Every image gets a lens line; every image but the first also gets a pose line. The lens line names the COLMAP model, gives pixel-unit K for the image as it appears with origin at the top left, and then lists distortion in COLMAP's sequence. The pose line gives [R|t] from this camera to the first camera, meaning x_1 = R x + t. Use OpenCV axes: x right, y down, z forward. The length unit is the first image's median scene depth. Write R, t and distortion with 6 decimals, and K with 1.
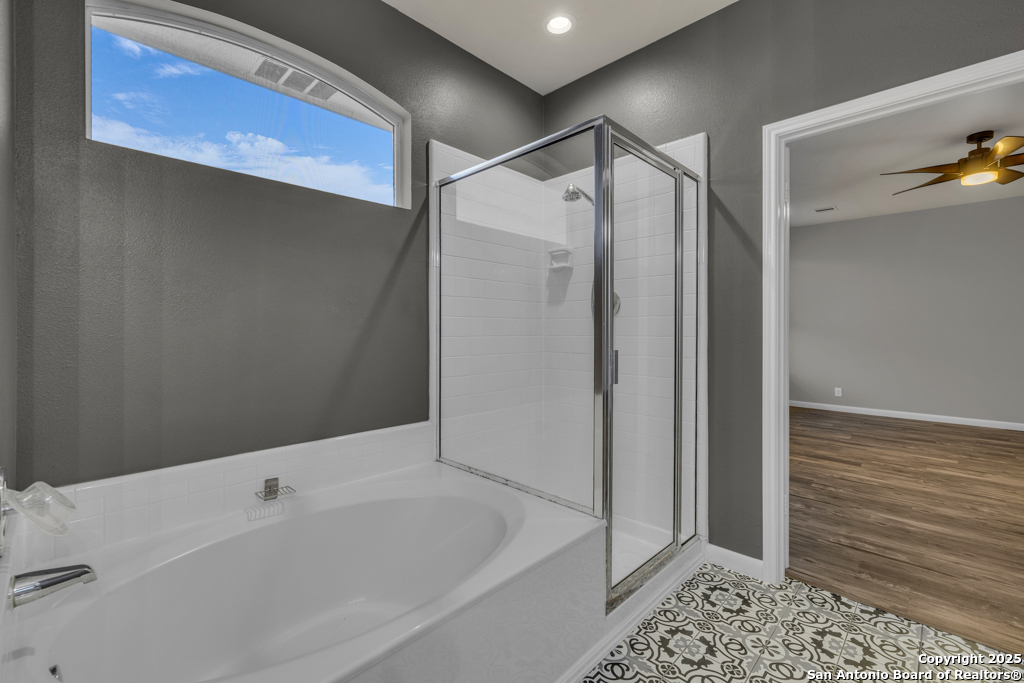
lens RADIAL K [[431.7, 0, 508.4], [0, 431.7, 342.9], [0, 0, 1]] dist [0.002079, 0.000283]
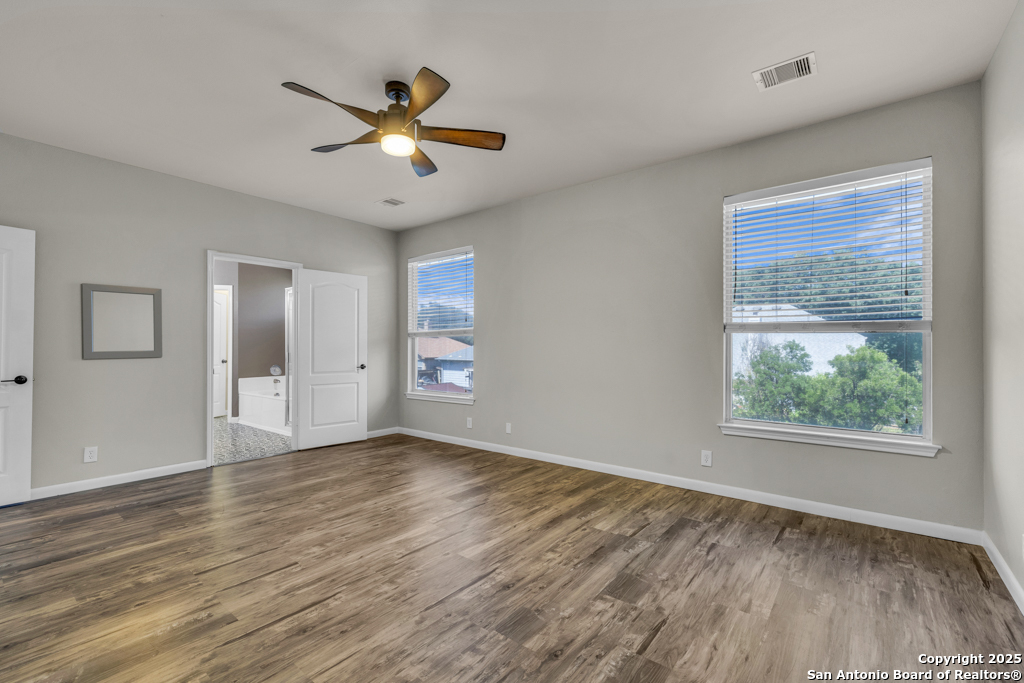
lens RADIAL K [[453.0, 0, 512.3], [0, 453.0, 350.6], [0, 0, 1]] dist [0.001853, -0.000060]
pose [[0.108174, 0.008990, -0.994091, 2.278765], [-0.027912, 0.999592, 0.006002, -0.030927], [0.993740, 0.027098, 0.108381, 1.341889]]
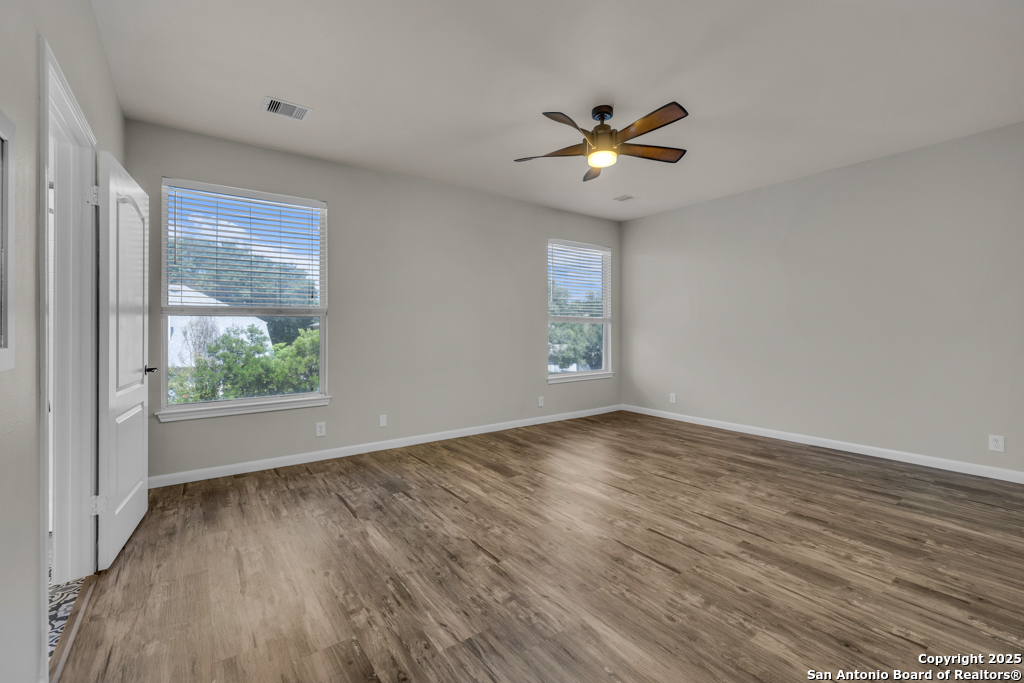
lens RADIAL K [[439.9, 0, 511.3], [0, 439.9, 329.9], [0, 0, 1]] dist [0.002181, 0.000610]
pose [[0.988558, -0.000210, -0.150839, 1.255505], [-0.004040, 0.999603, -0.027873, -0.000680], [0.150785, 0.028163, 0.988165, 0.098220]]
